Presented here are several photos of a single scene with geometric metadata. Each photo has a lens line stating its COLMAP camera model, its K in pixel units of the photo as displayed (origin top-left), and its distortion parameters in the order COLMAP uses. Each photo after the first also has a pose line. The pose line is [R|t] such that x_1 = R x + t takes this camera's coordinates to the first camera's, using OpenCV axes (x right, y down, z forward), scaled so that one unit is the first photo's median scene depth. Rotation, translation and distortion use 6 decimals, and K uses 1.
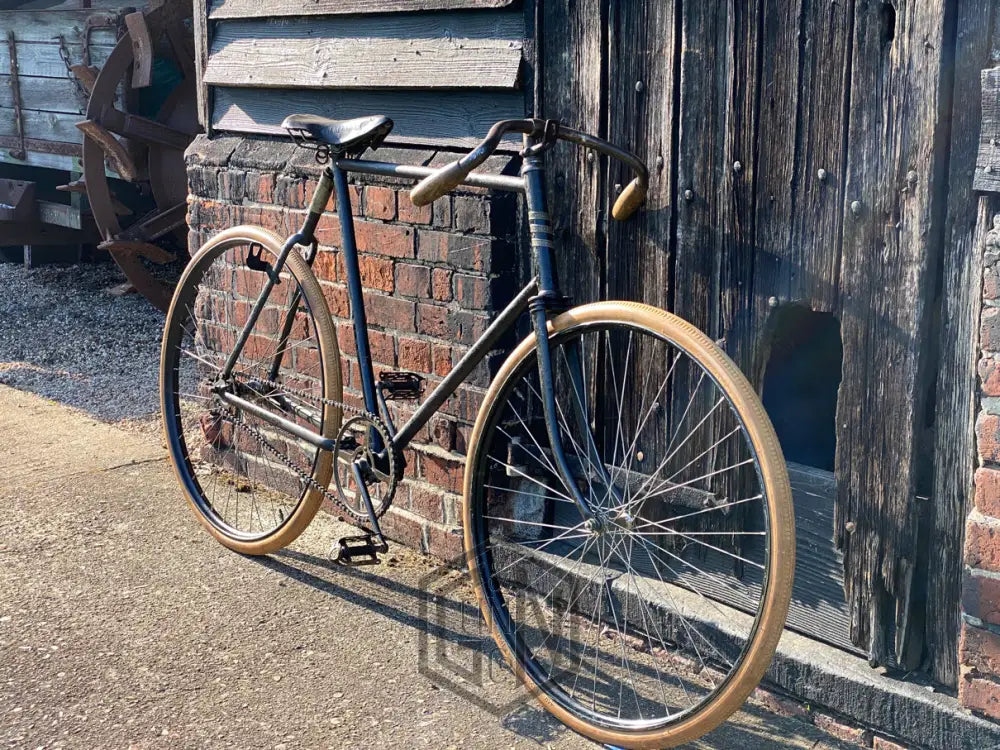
lens RADIAL K [[1479.5, 0, 500.0], [0, 1479.5, 375.0], [0, 0, 1]] dist [0.110734, -0.138051]
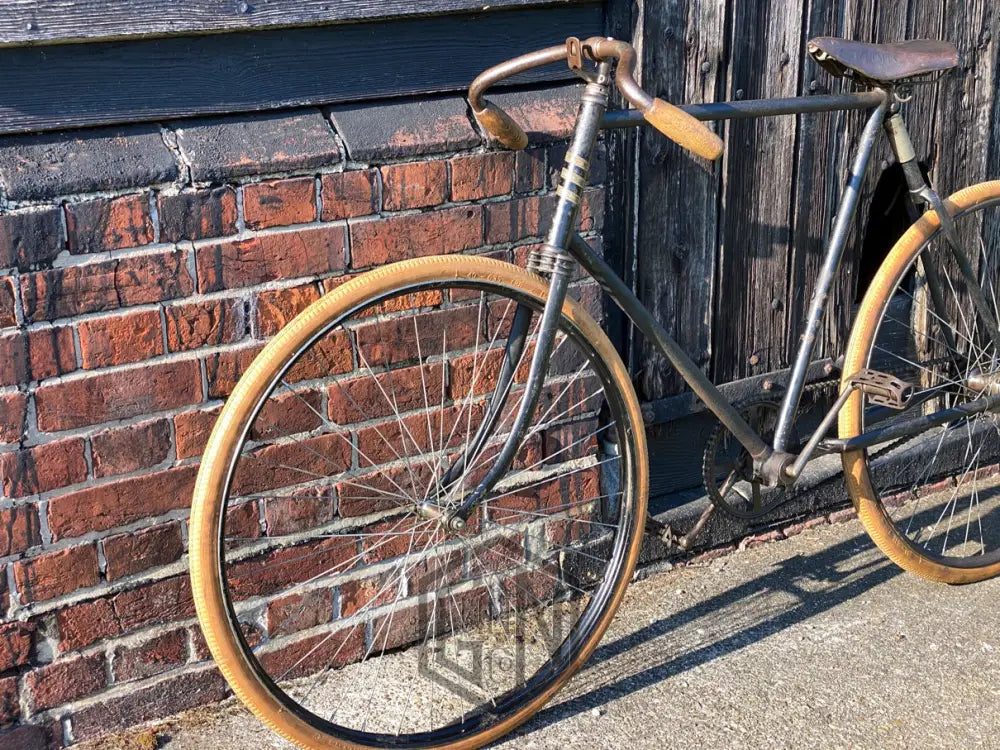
lens RADIAL K [[1479.5, 0, 500.0], [0, 1479.5, 375.0], [0, 0, 1]] dist [0.110734, -0.138051]
pose [[0.142770, -0.307117, 0.940902, -0.993157], [0.224327, 0.935942, 0.271459, -0.279125], [-0.963999, 0.172313, 0.202520, 1.100074]]
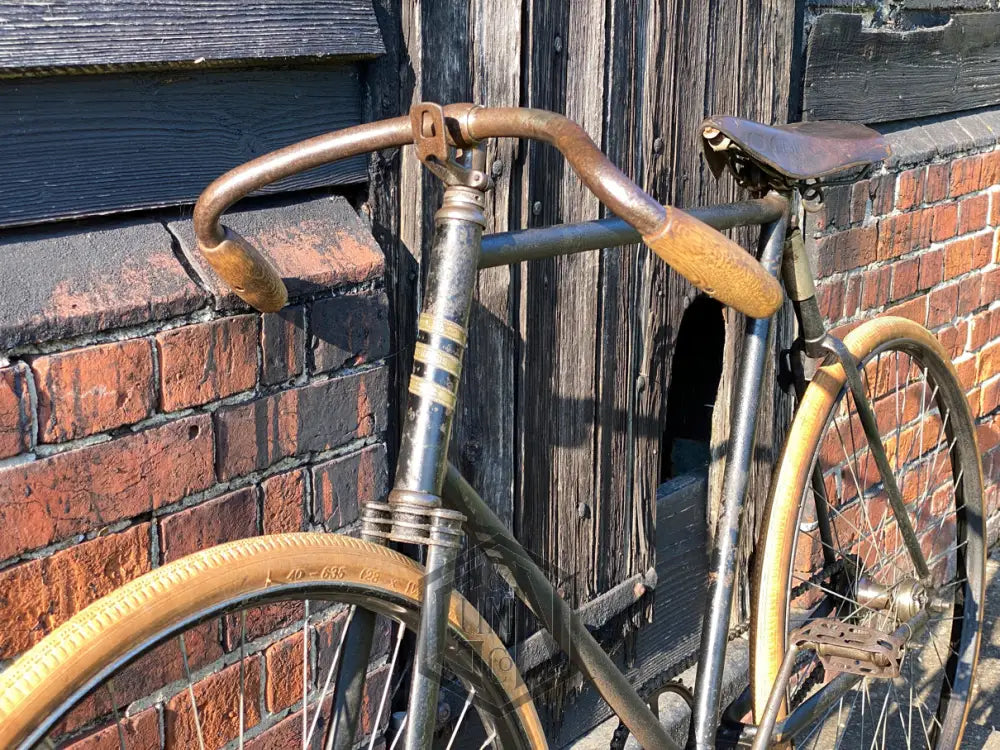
lens RADIAL K [[1479.5, 0, 500.0], [0, 1479.5, 375.0], [0, 0, 1]] dist [0.110734, -0.138051]
pose [[-0.232463, -0.222022, 0.946925, -0.587690], [0.204933, 0.940558, 0.270838, -0.259751], [-0.950770, 0.257016, -0.173145, 1.274129]]
